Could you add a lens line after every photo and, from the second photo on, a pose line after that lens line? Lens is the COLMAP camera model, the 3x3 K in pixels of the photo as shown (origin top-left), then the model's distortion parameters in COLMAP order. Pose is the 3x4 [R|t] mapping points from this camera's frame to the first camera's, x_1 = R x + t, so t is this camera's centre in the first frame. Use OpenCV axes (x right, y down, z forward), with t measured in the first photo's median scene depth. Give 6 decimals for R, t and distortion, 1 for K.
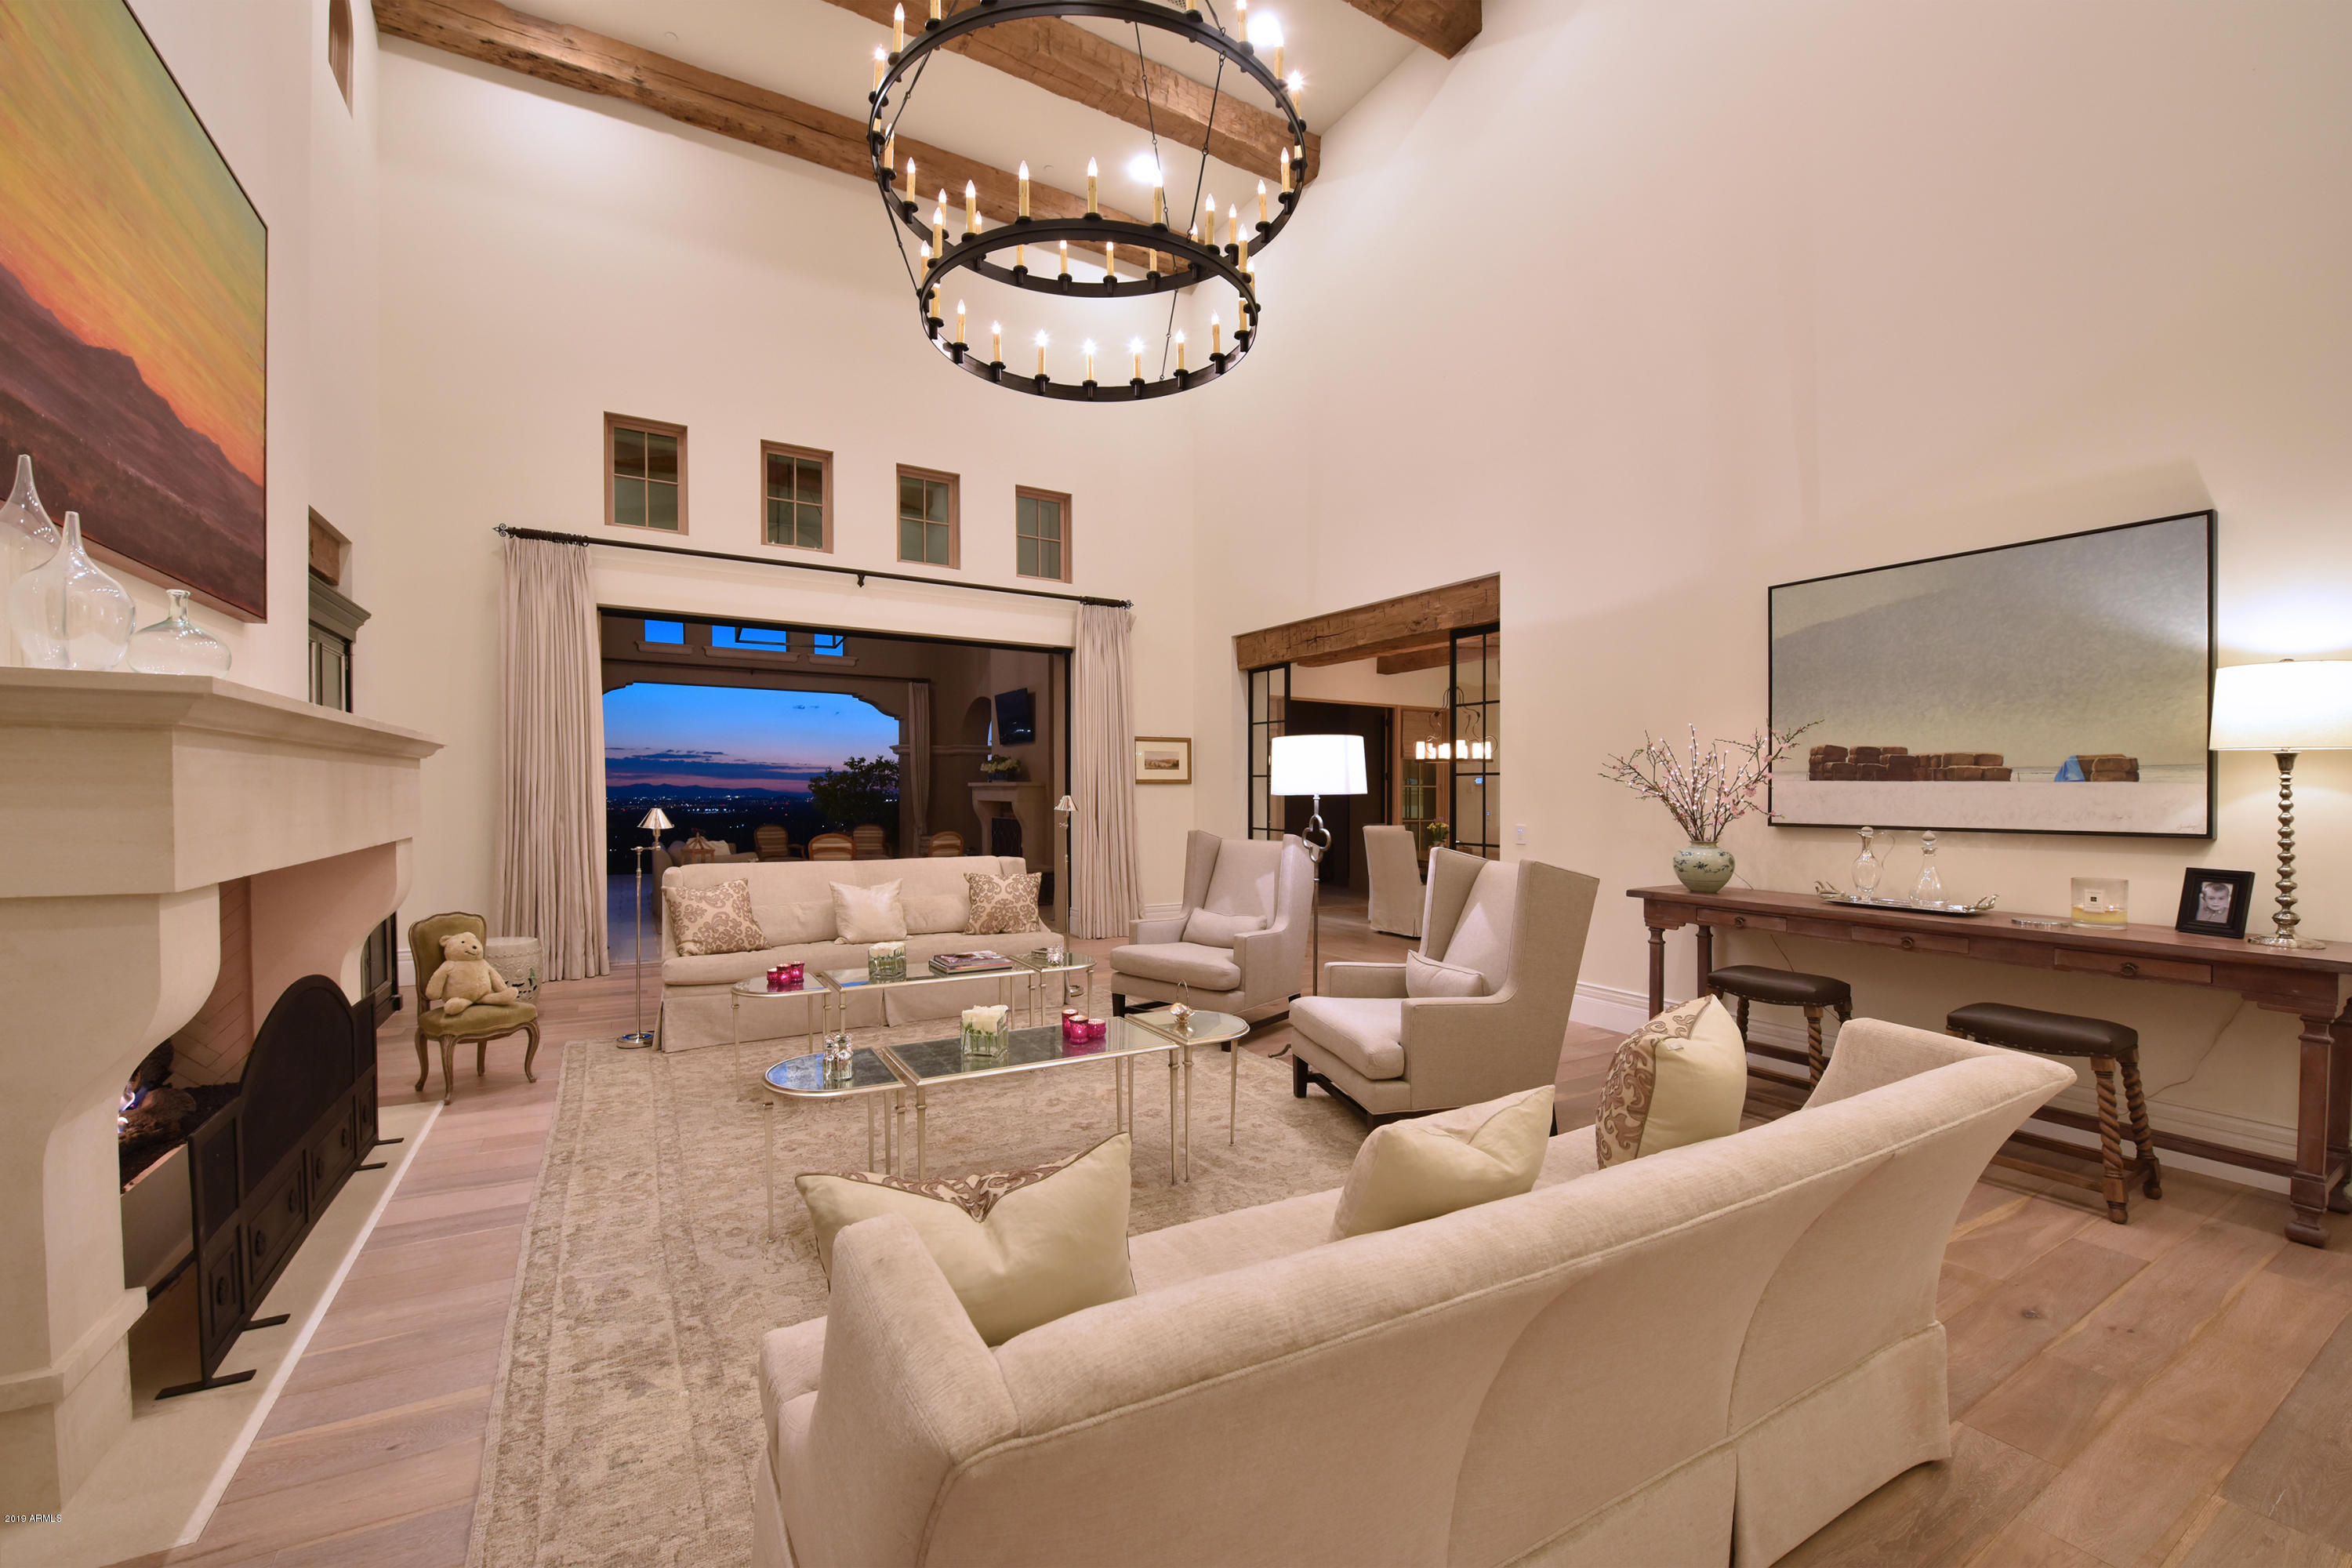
lens RADIAL K [[956.4, 0, 1176.0], [0, 956.4, 784.0], [0, 0, 1]] dist [-0.001836, -0.000094]
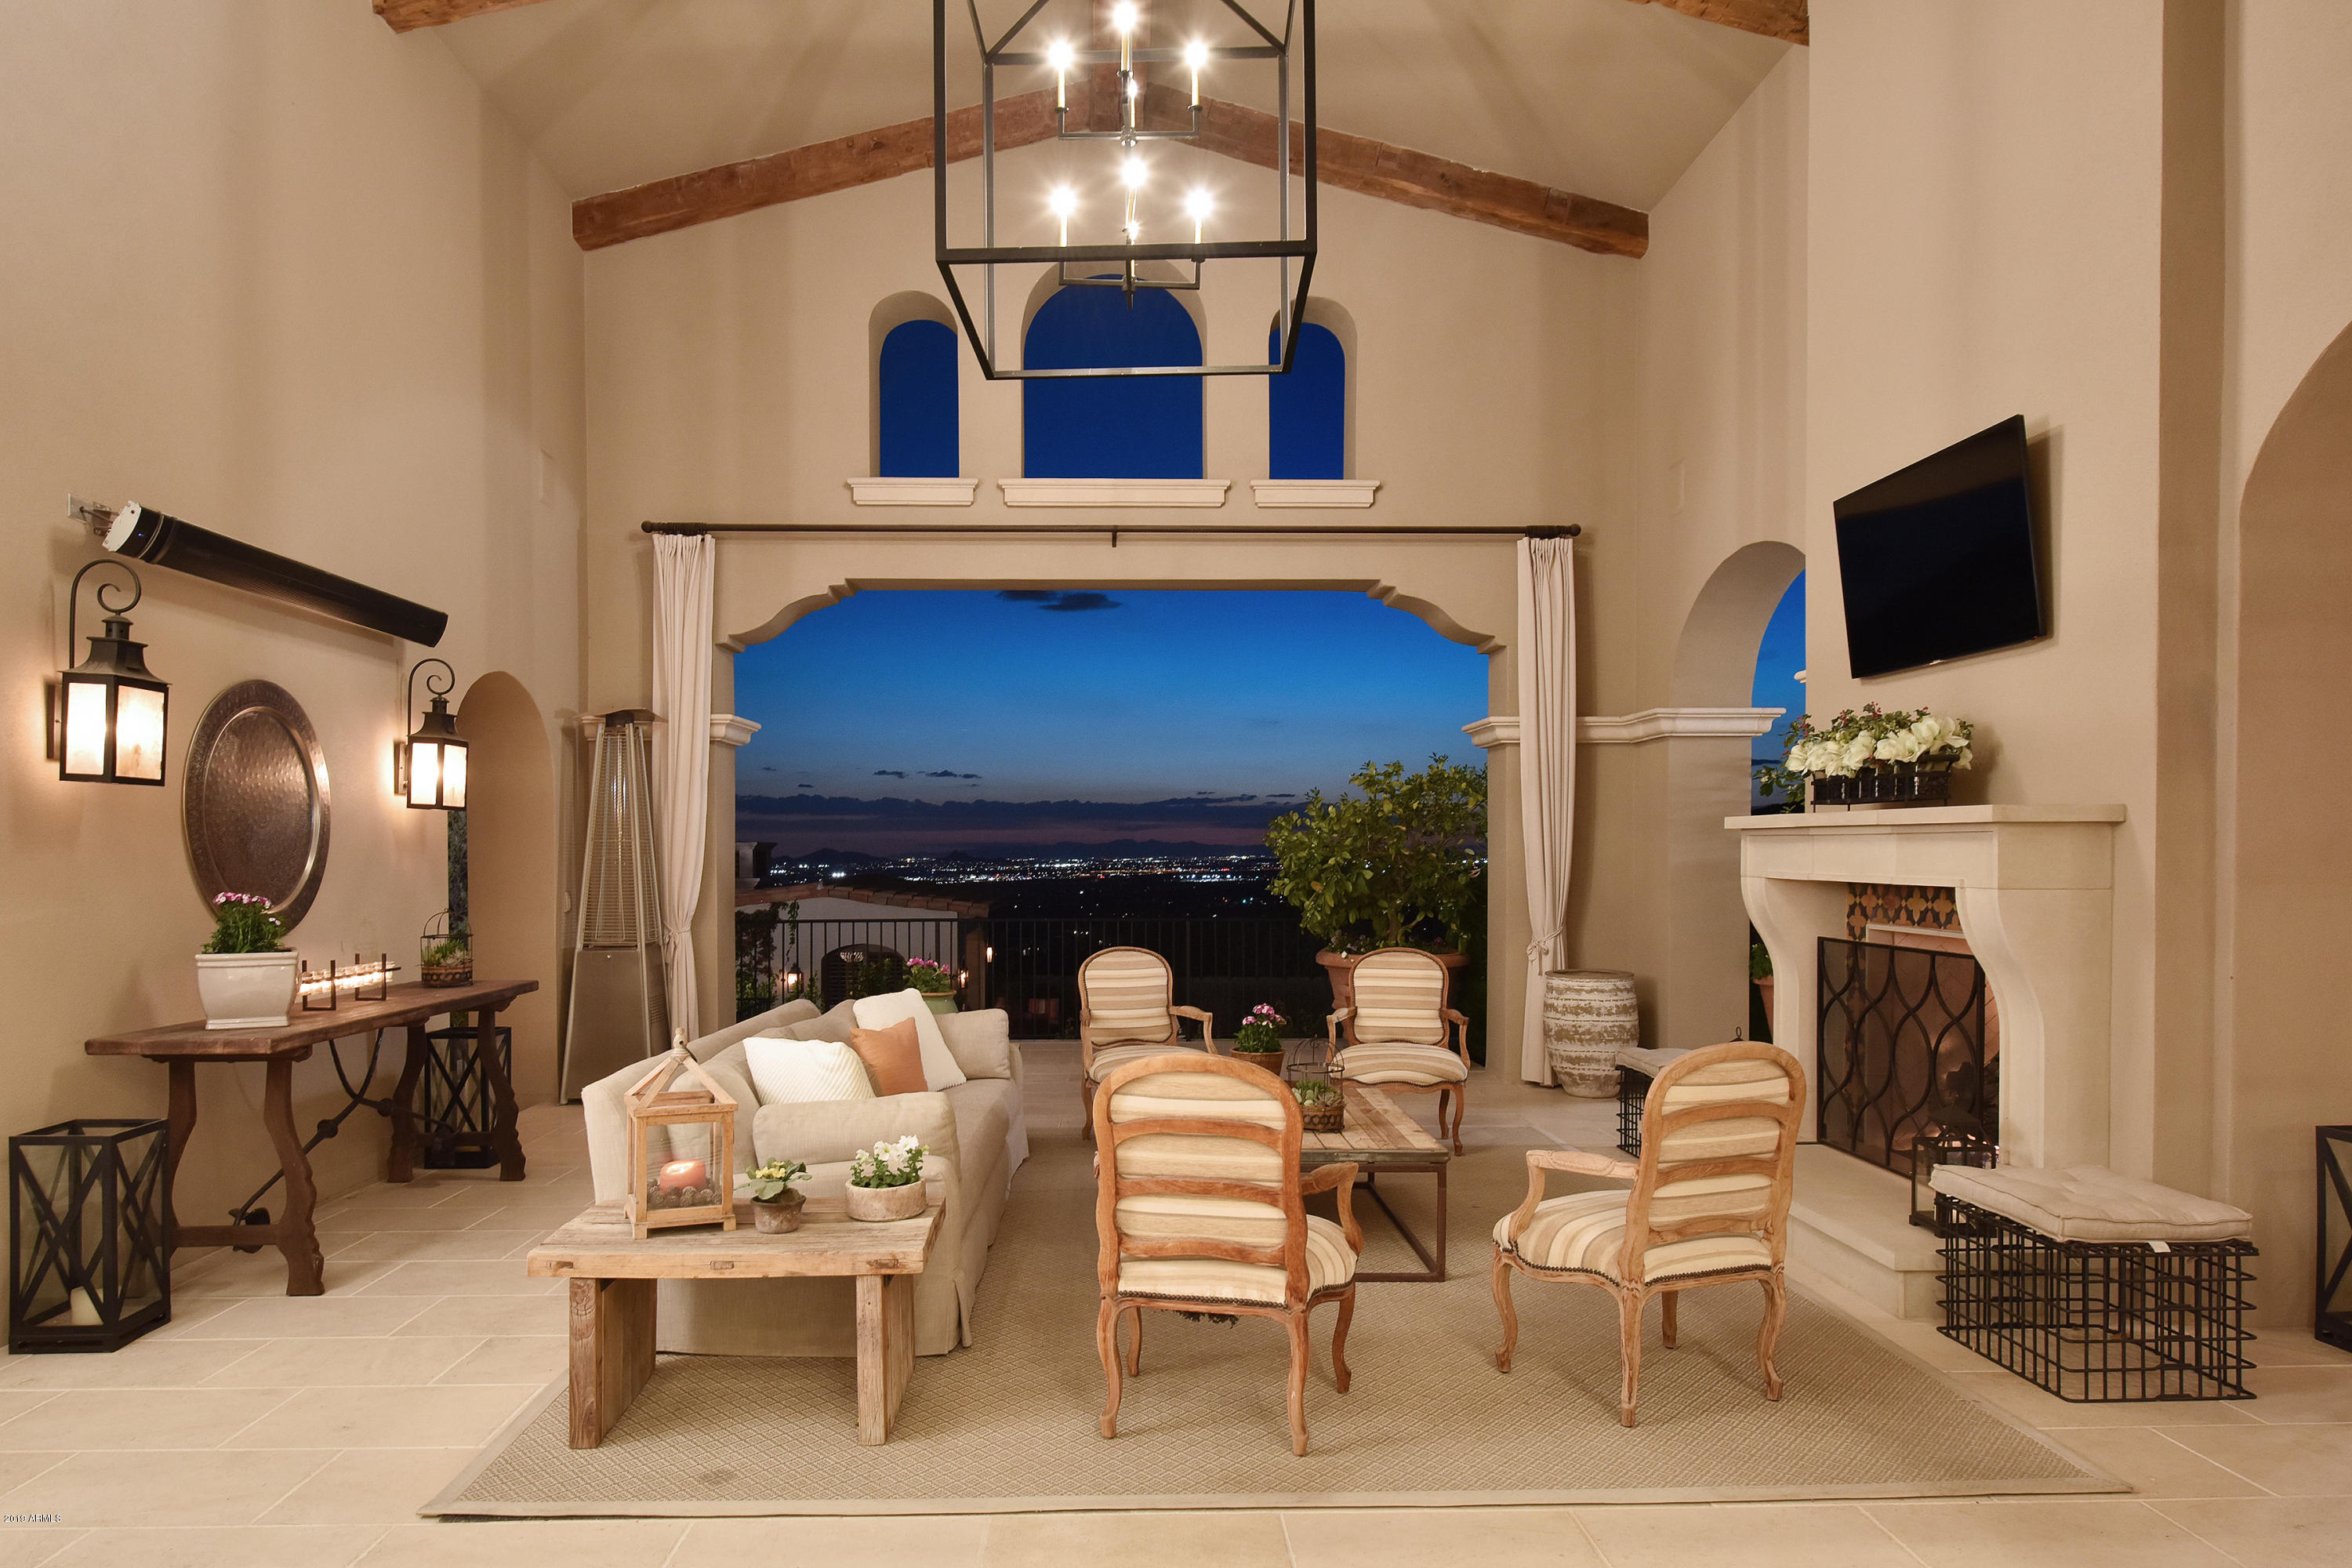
lens RADIAL K [[1379.2, 0, 1176.0], [0, 1379.2, 784.0], [0, 0, 1]] dist [0.004004, -0.000673]
pose [[0.881180, -0.023462, -0.472198, -0.149708], [0.004604, 0.999146, -0.041053, 0.004620], [0.472758, 0.034001, 0.880536, 0.491839]]
